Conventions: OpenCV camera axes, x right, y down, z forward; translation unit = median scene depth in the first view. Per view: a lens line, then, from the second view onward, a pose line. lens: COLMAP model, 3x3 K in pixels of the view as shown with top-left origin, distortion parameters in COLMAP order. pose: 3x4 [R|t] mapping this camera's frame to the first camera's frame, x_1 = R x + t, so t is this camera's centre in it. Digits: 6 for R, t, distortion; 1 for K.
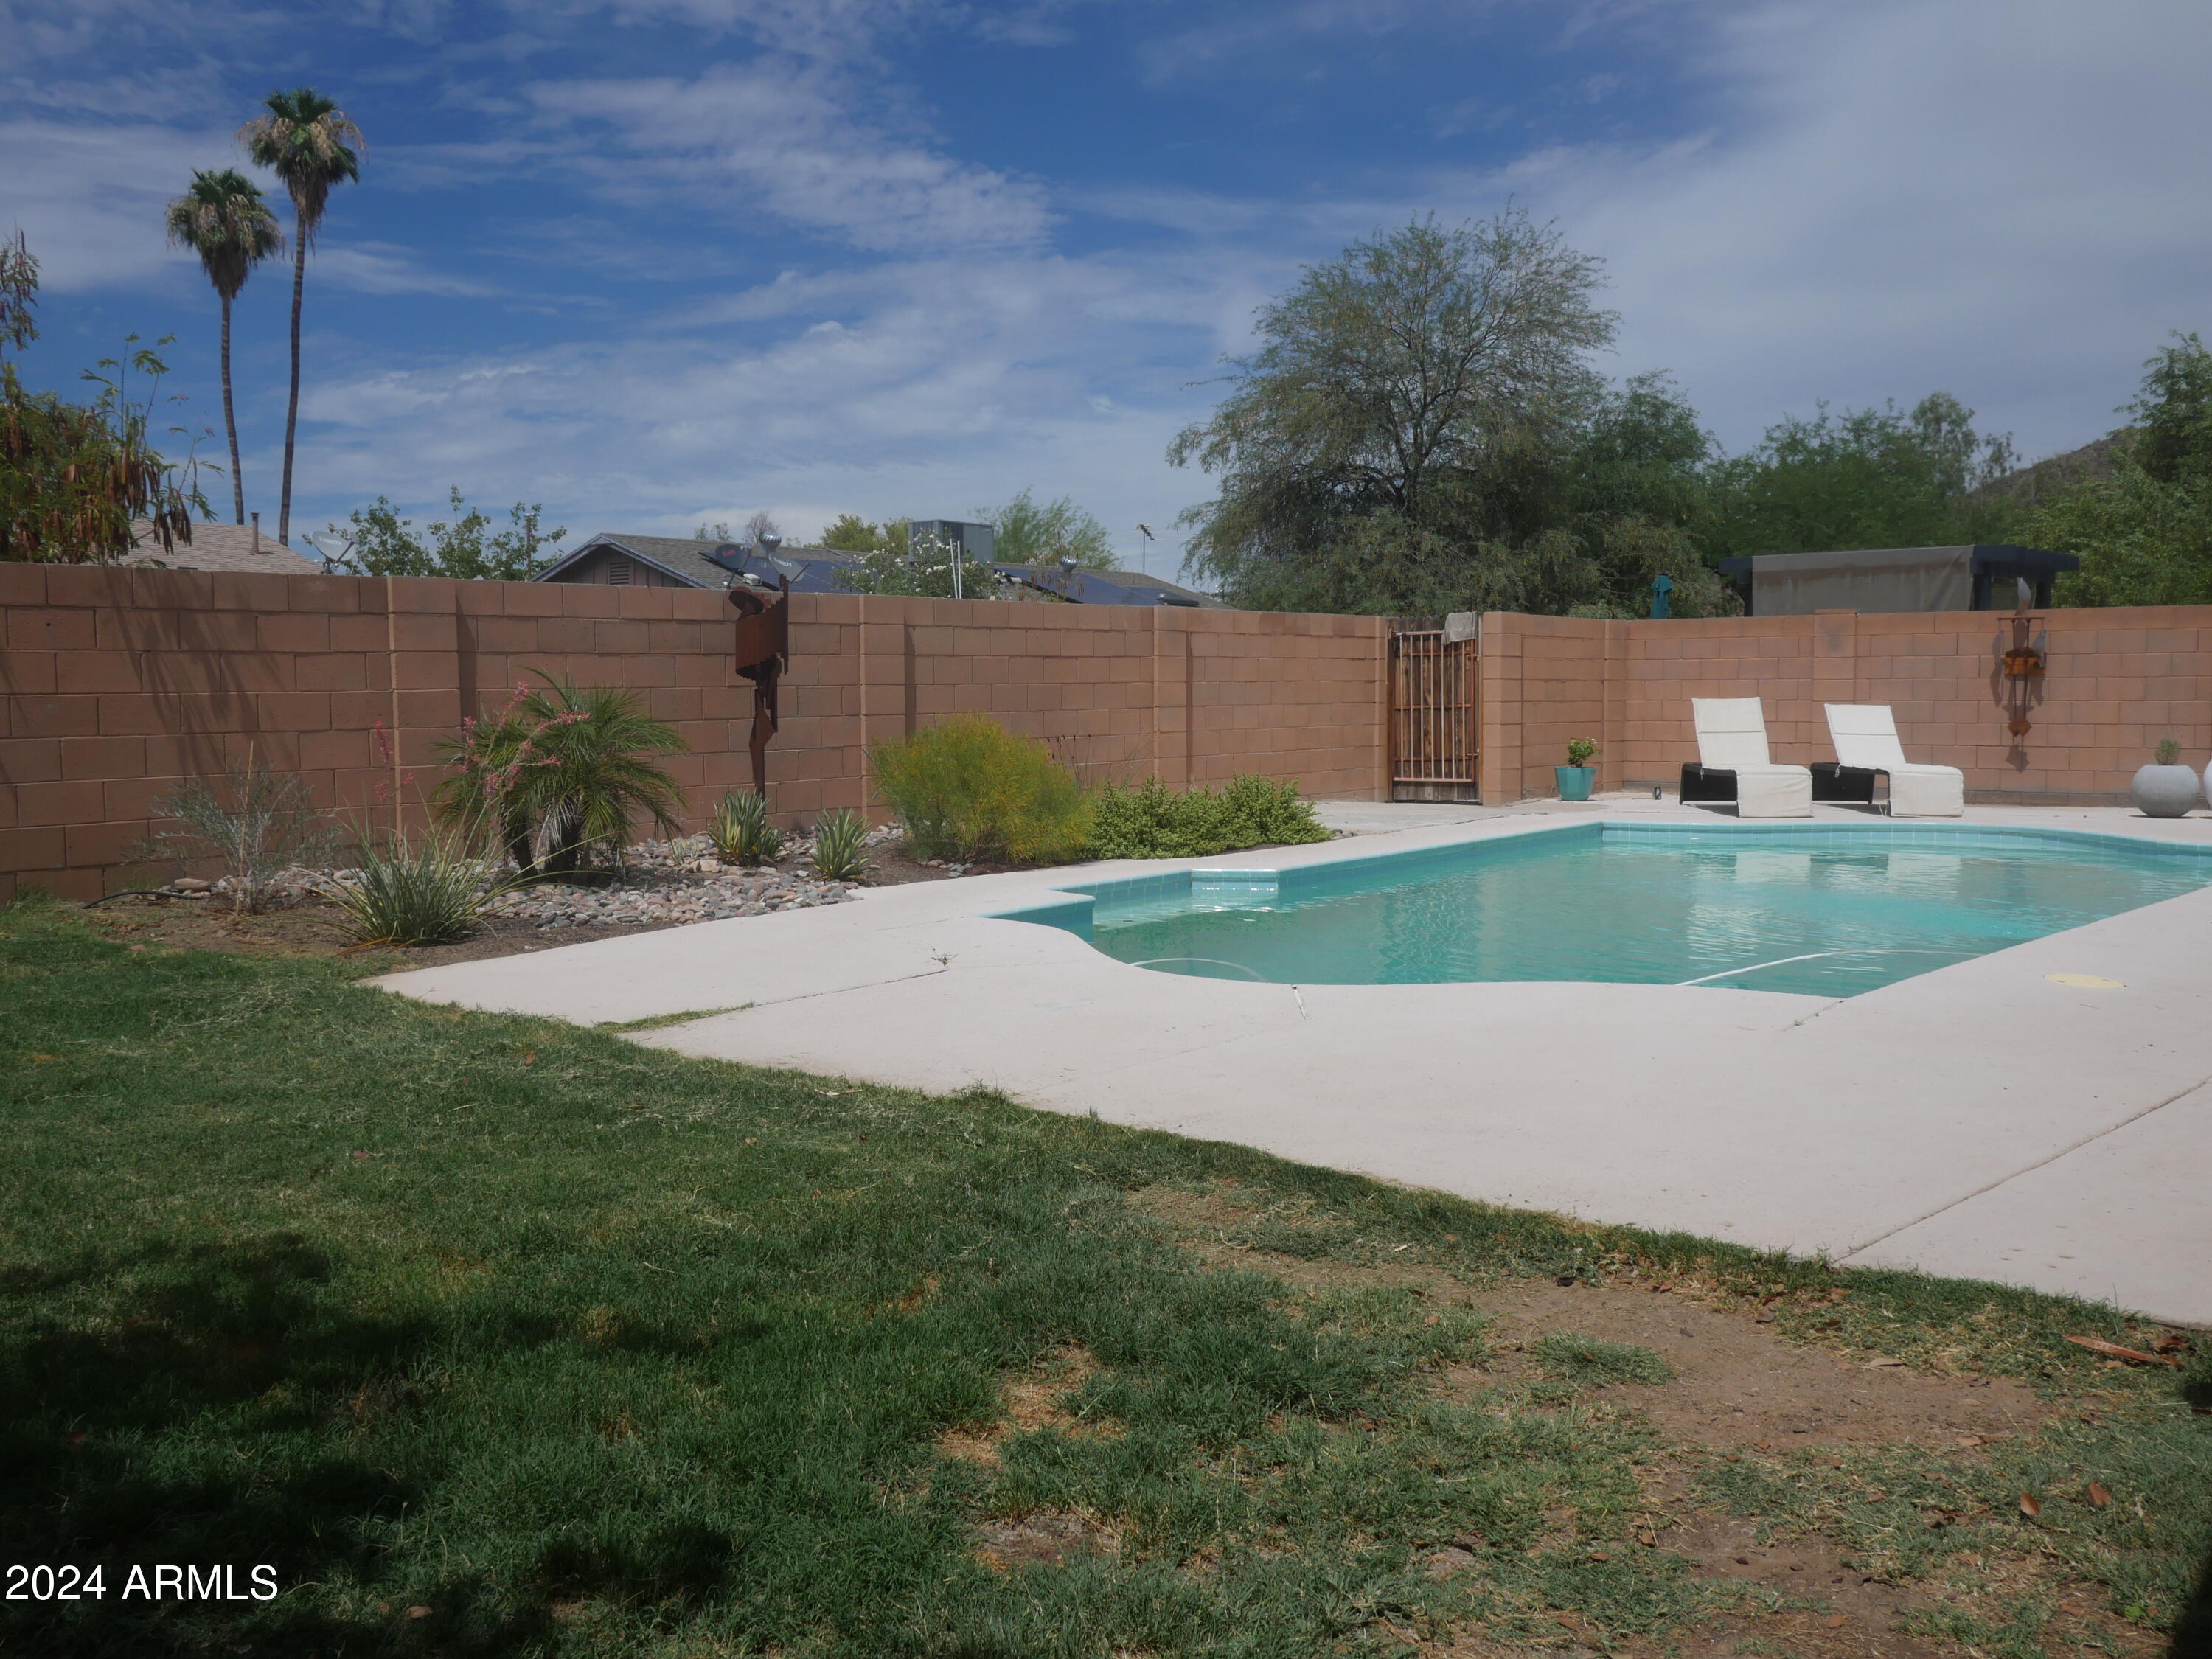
lens RADIAL K [[1921.1, 0, 1109.9], [0, 1921.1, 820.6], [0, 0, 1]] dist [-0.001049, 0.006379]
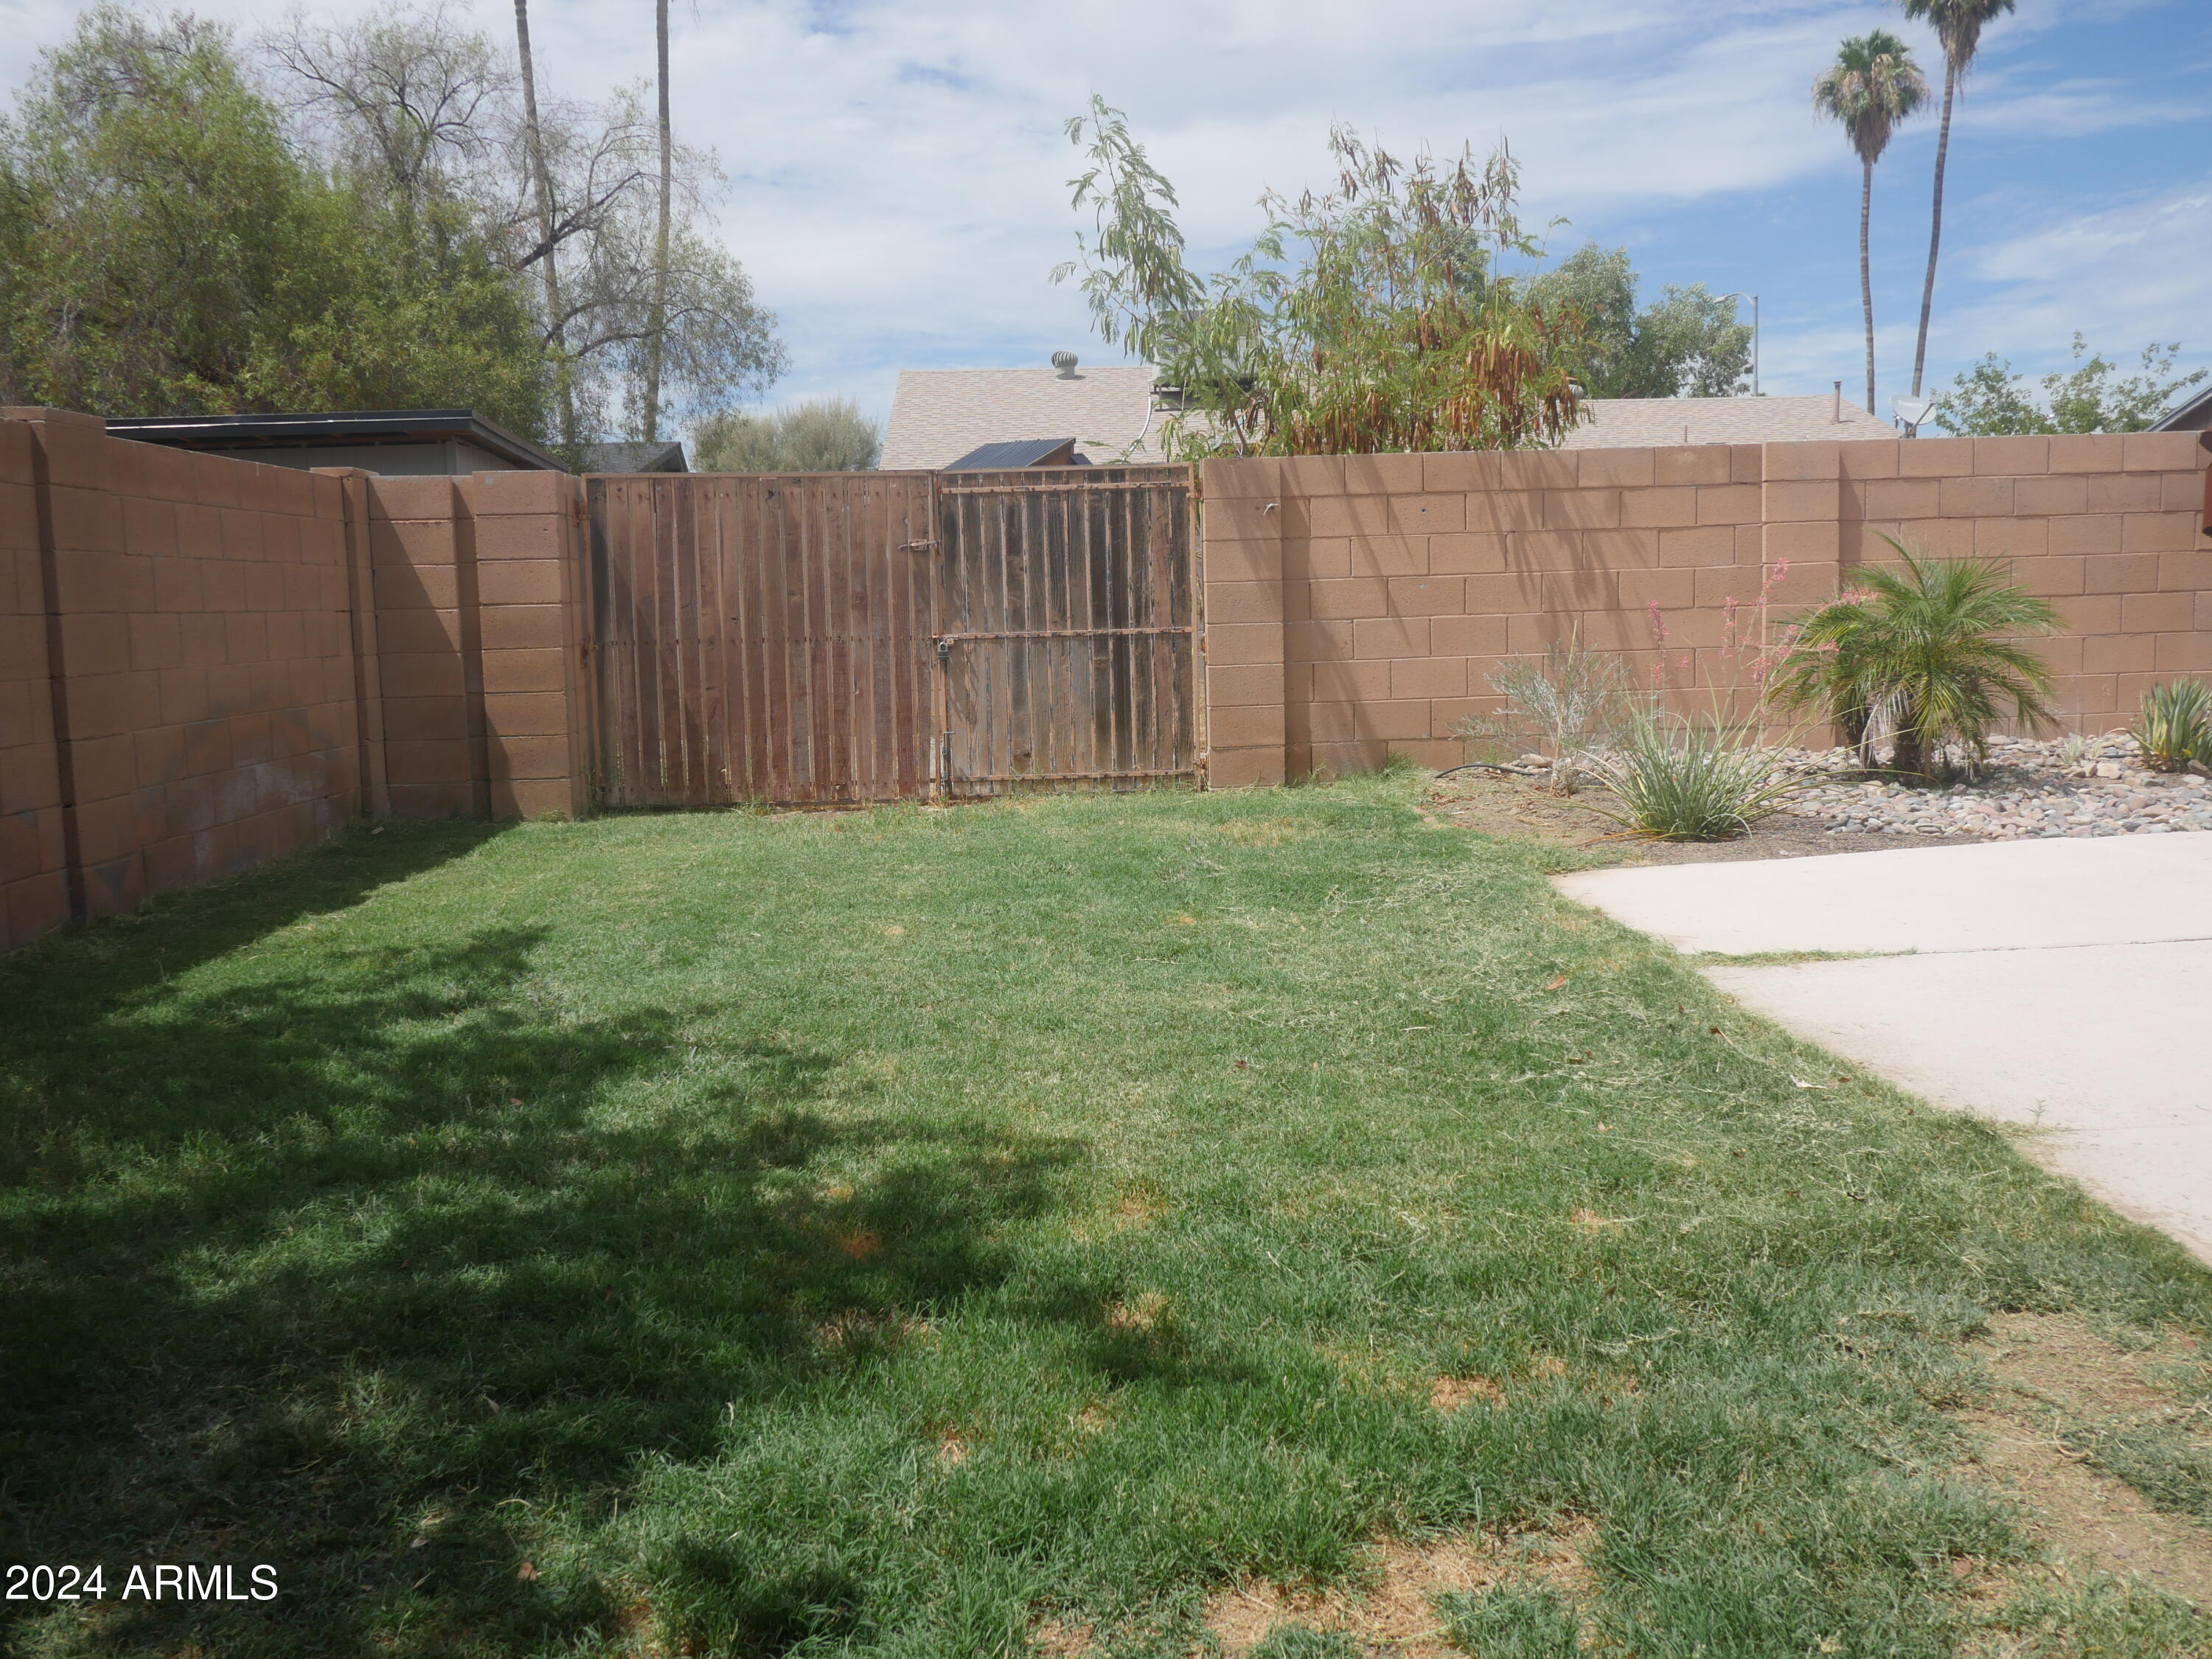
lens RADIAL K [[1921.1, 0, 1109.9], [0, 1921.1, 820.6], [0, 0, 1]] dist [-0.001049, 0.006379]
pose [[0.683703, 0.077006, -0.725686, 0.101170], [-0.027681, 0.996438, 0.079658, -0.009009], [0.729235, -0.034375, 0.683399, 0.118986]]
